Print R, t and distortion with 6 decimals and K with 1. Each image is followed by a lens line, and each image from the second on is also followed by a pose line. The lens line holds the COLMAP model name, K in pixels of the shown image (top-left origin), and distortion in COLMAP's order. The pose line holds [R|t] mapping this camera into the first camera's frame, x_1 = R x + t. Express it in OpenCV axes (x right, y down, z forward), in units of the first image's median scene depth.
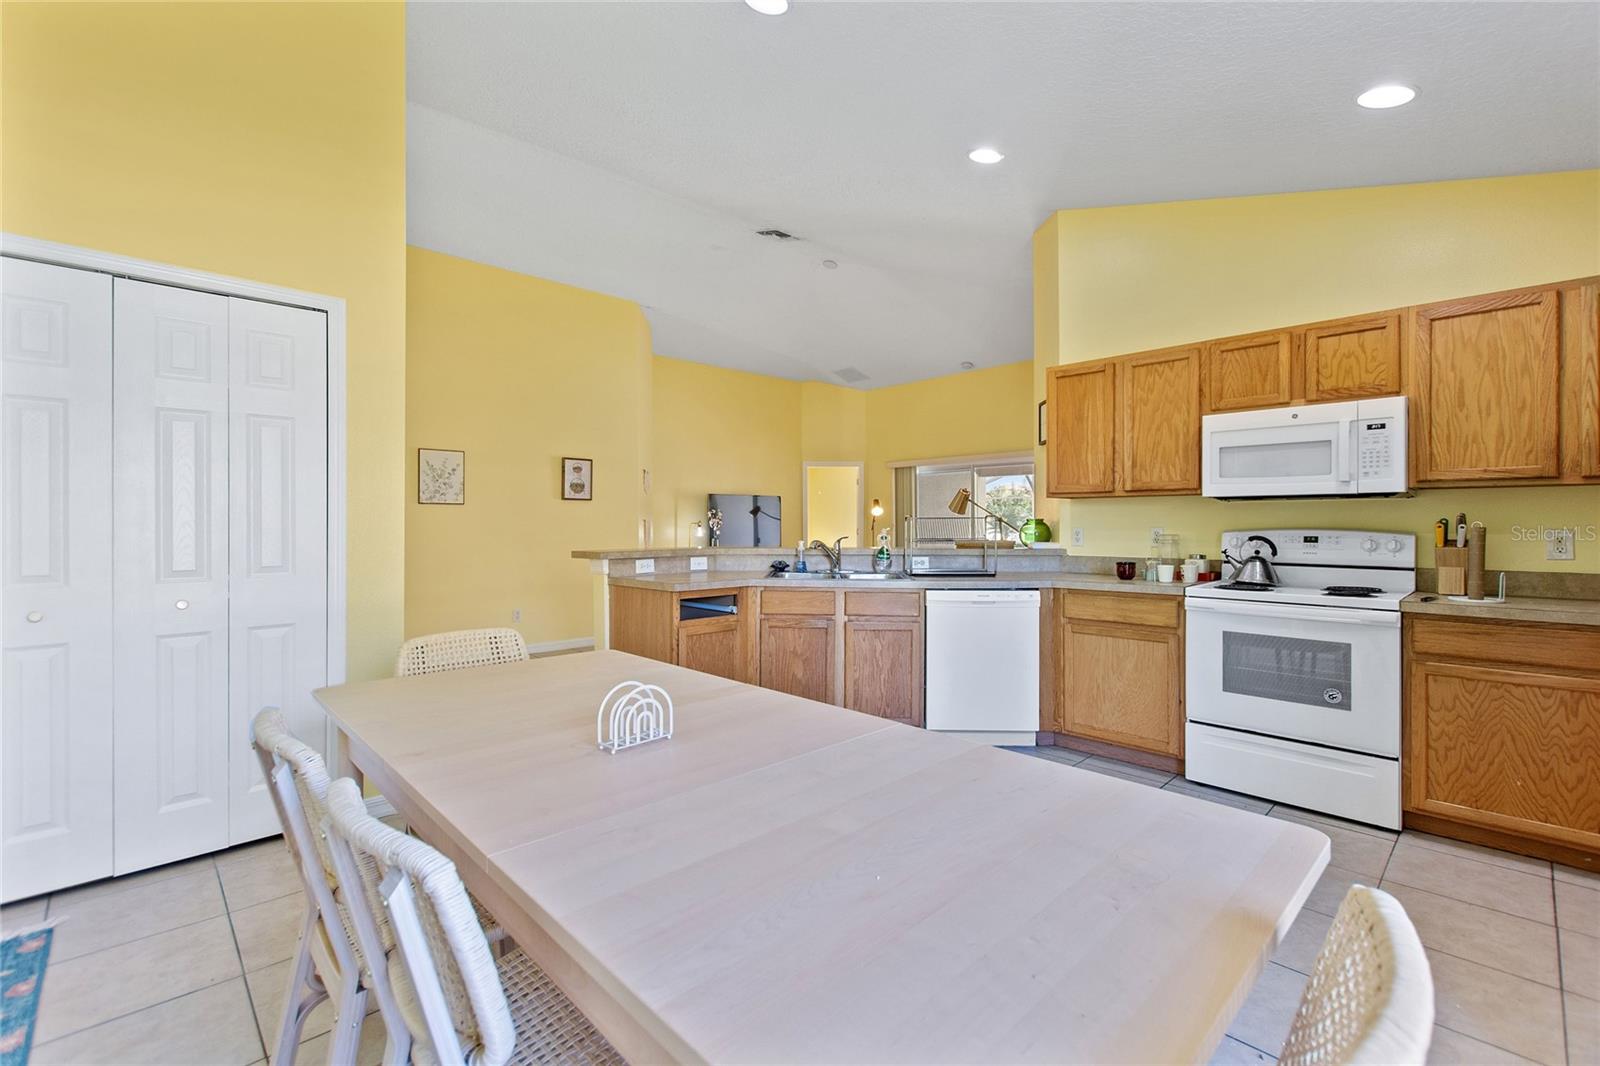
lens RADIAL K [[697.7, 0, 789.6], [0, 697.7, 516.6], [0, 0, 1]] dist [0.008103, 0.000088]
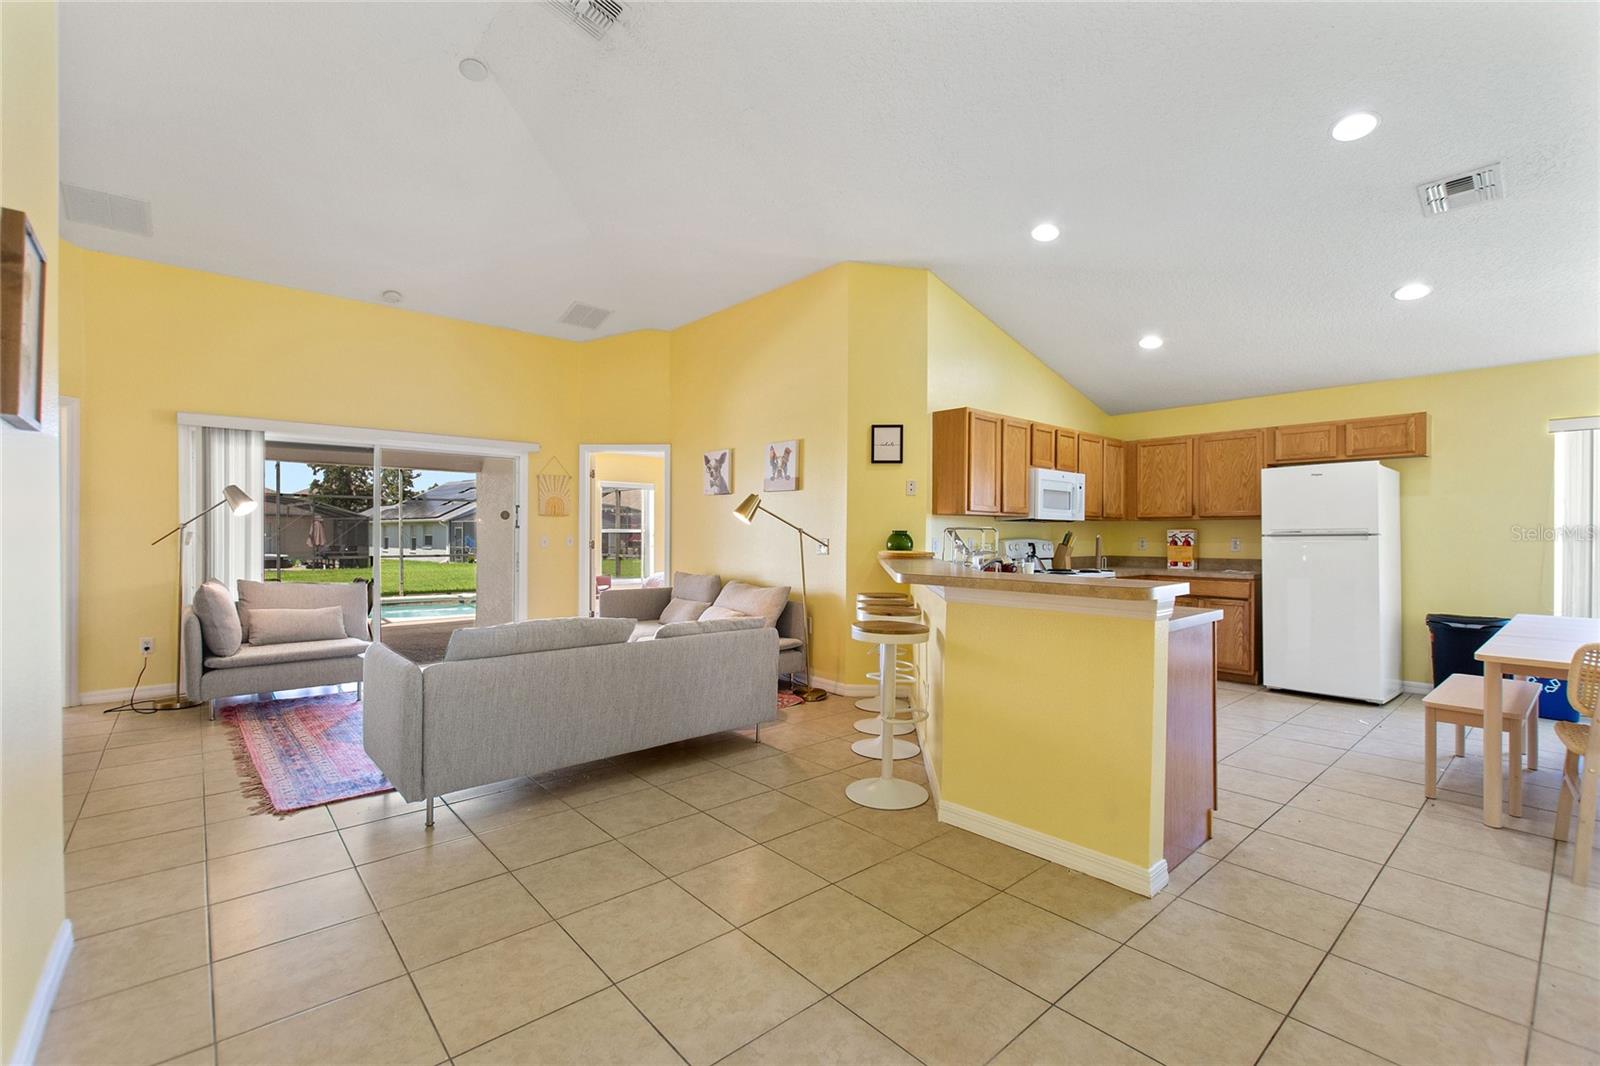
lens RADIAL K [[697.7, 0, 801.2], [0, 697.7, 534.6], [0, 0, 1]] dist [0.008103, 0.000088]
pose [[0.035217, -0.001587, 0.999378, -1.034551], [-0.017779, 0.999839, 0.002214, 0.013644], [-0.999222, -0.017846, 0.035183, 1.504471]]
